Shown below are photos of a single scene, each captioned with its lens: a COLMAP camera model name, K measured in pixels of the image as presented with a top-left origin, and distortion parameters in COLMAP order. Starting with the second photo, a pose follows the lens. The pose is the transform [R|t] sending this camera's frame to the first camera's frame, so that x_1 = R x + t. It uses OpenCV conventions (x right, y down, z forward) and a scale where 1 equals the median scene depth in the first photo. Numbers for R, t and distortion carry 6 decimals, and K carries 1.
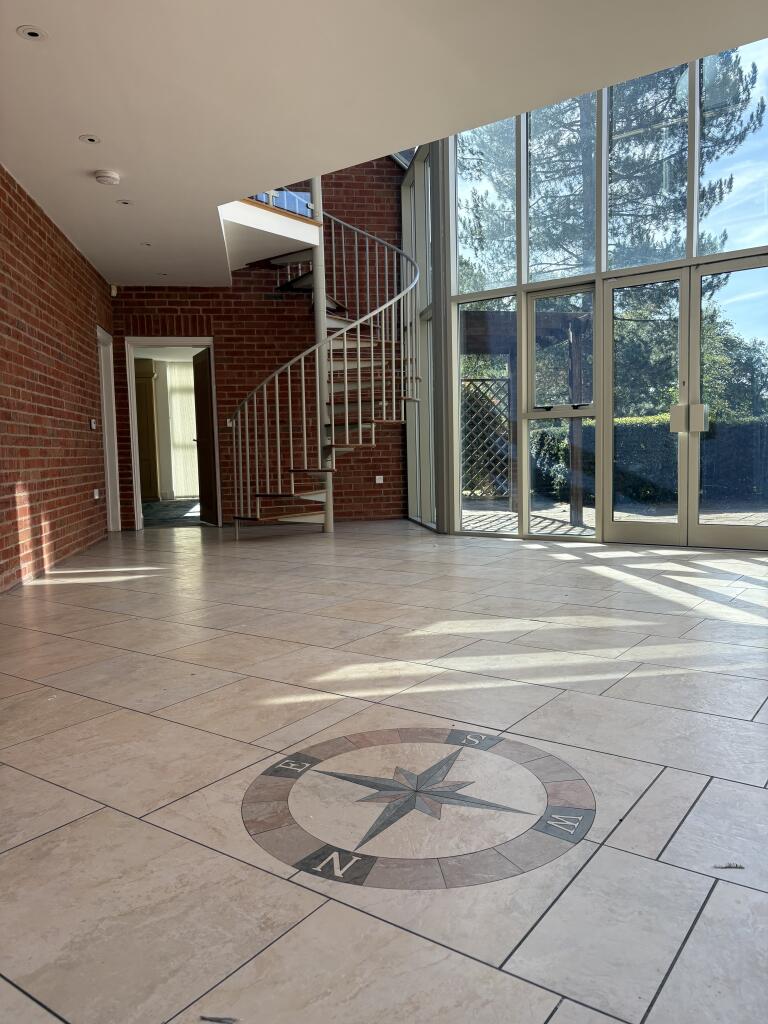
lens RADIAL K [[775.8, 0, 381.8], [0, 775.8, 520.8], [0, 0, 1]] dist [0.039745, -0.042998]
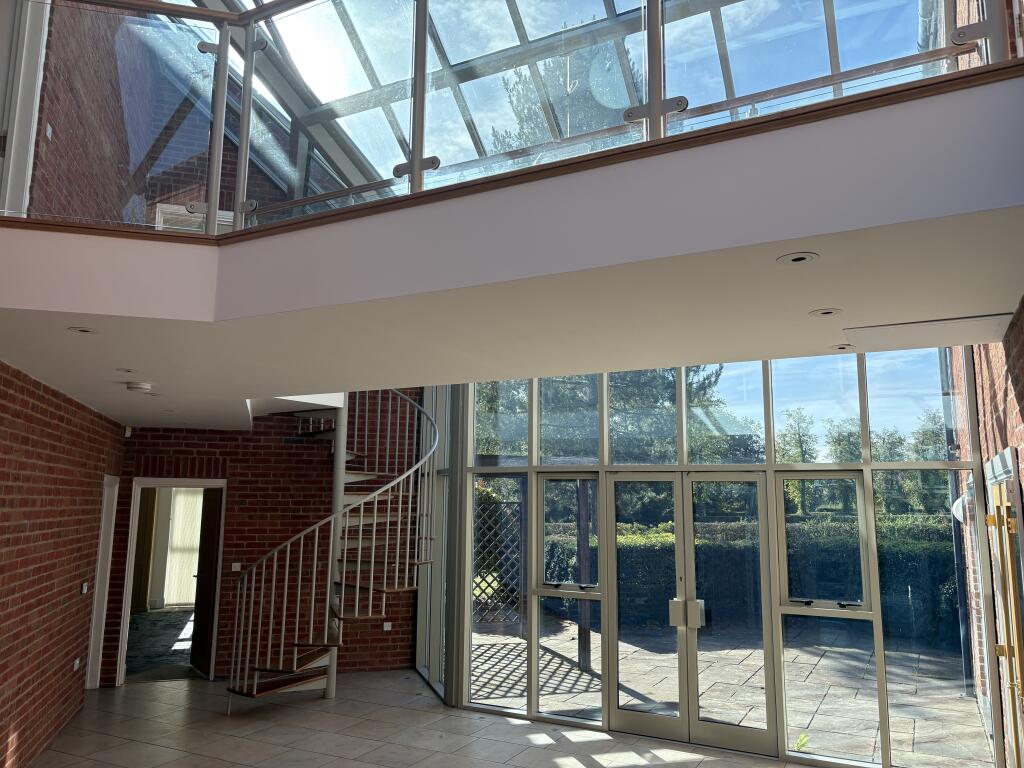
lens RADIAL K [[775.8, 0, 505.0], [0, 775.8, 382.1], [0, 0, 1]] dist [0.039745, -0.042998]
pose [[0.989424, 0.057977, 0.132961, -0.005661], [-0.025256, 0.971503, -0.235676, -0.133106], [-0.142836, 0.229825, 0.962693, -0.036875]]
